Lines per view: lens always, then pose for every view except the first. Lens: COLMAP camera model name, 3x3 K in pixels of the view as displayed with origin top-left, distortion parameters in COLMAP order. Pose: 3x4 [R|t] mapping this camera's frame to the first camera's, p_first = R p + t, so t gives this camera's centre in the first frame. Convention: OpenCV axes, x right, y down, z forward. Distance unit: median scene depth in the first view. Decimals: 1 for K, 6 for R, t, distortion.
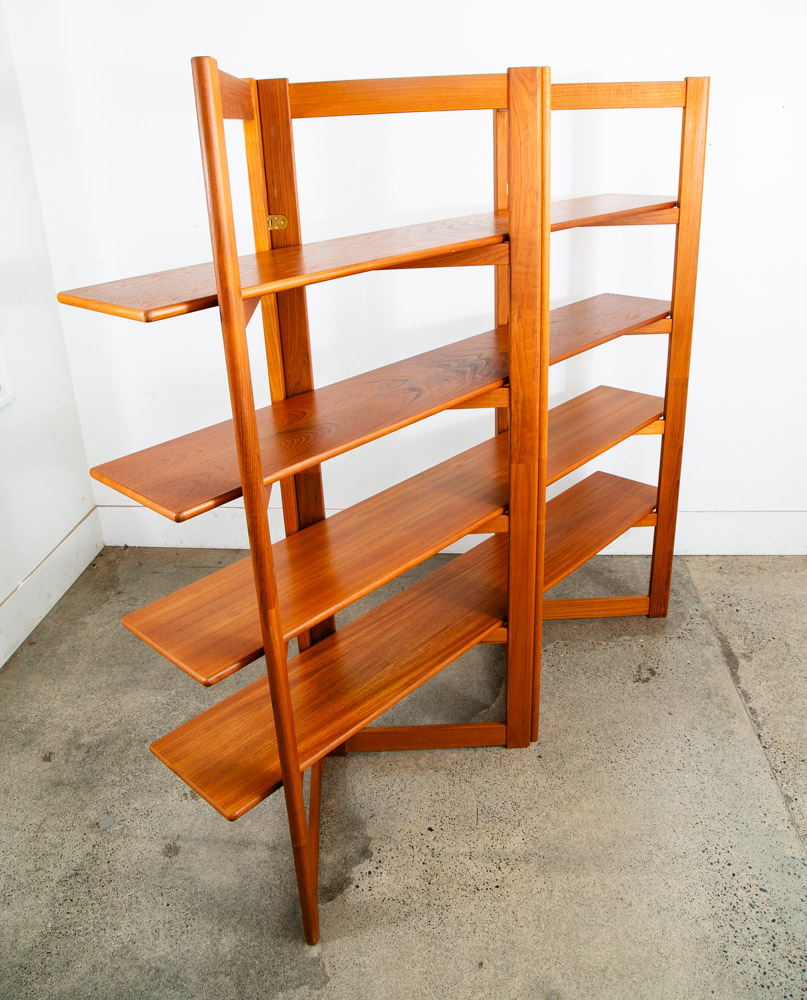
lens RADIAL K [[844.5, 0, 386.6], [0, 844.5, 479.4], [0, 0, 1]] dist [-0.108490, 0.026650]
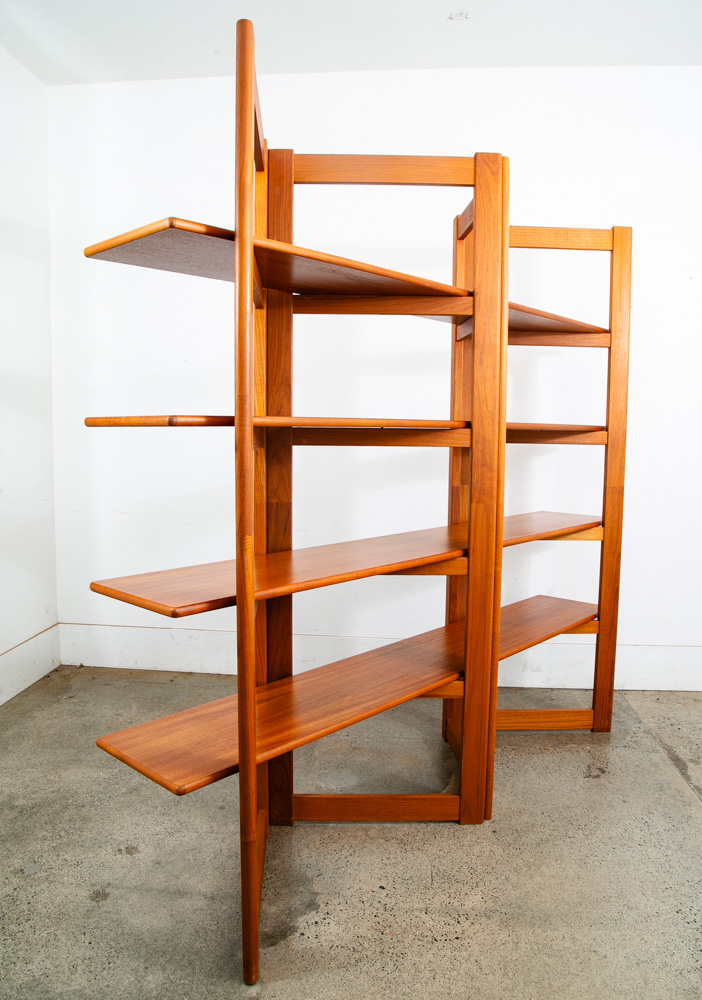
lens RADIAL K [[765.1, 0, 336.6], [0, 765.1, 530.9], [0, 0, 1]] dist [-0.101130, 0.028303]
pose [[0.998344, 0.055941, 0.013422, -0.030218], [-0.049780, 0.956983, -0.285843, 0.269722], [-0.028835, 0.284702, 0.958182, 0.080176]]
